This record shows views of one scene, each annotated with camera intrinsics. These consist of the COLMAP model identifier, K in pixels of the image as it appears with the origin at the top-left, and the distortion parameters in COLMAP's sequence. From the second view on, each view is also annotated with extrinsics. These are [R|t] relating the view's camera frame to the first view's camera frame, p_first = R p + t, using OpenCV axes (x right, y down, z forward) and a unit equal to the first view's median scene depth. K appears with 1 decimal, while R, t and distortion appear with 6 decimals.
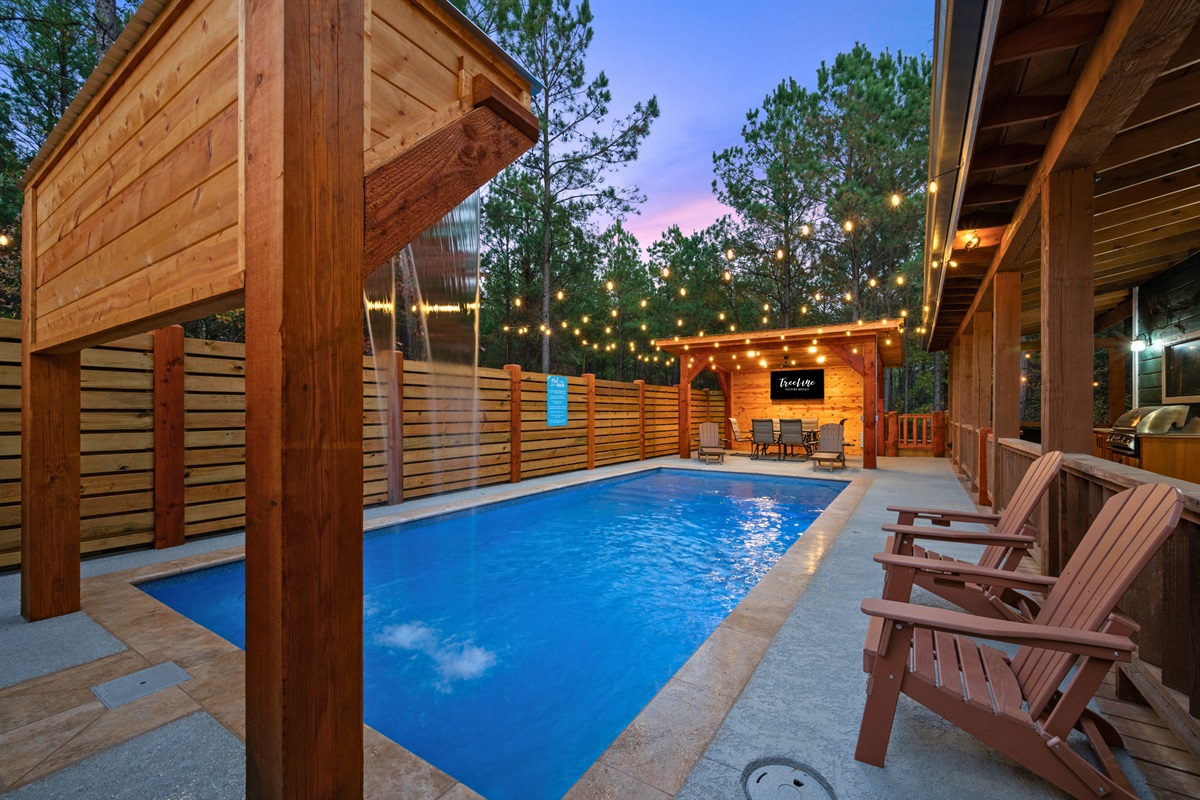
lens RADIAL K [[495.0, 0, 596.5], [0, 495.0, 407.1], [0, 0, 1]] dist [0.002190, 0.000265]
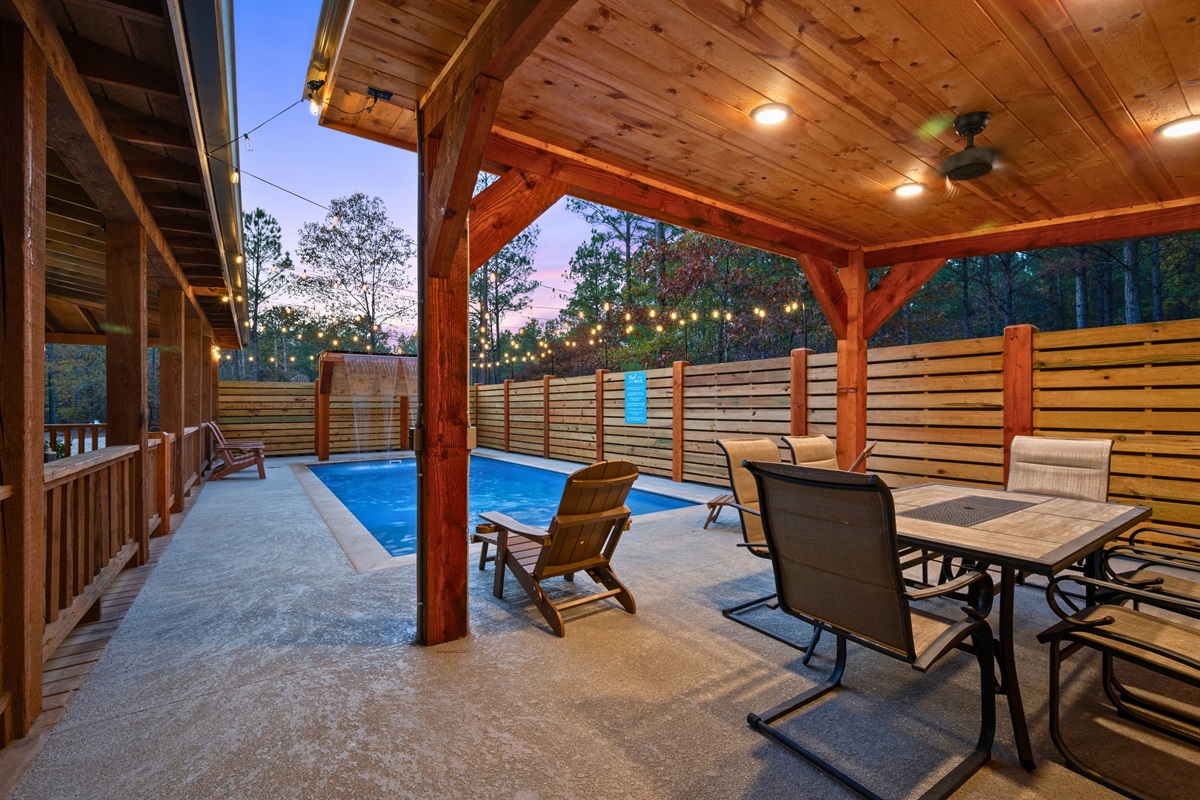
lens RADIAL K [[495.0, 0, 600.3], [0, 495.0, 406.3], [0, 0, 1]] dist [0.002190, 0.000265]
pose [[-0.367102, -0.006496, -0.930158, 0.942867], [0.005305, 0.999945, -0.009077, 0.014284], [0.930165, -0.008267, -0.367048, 1.437028]]
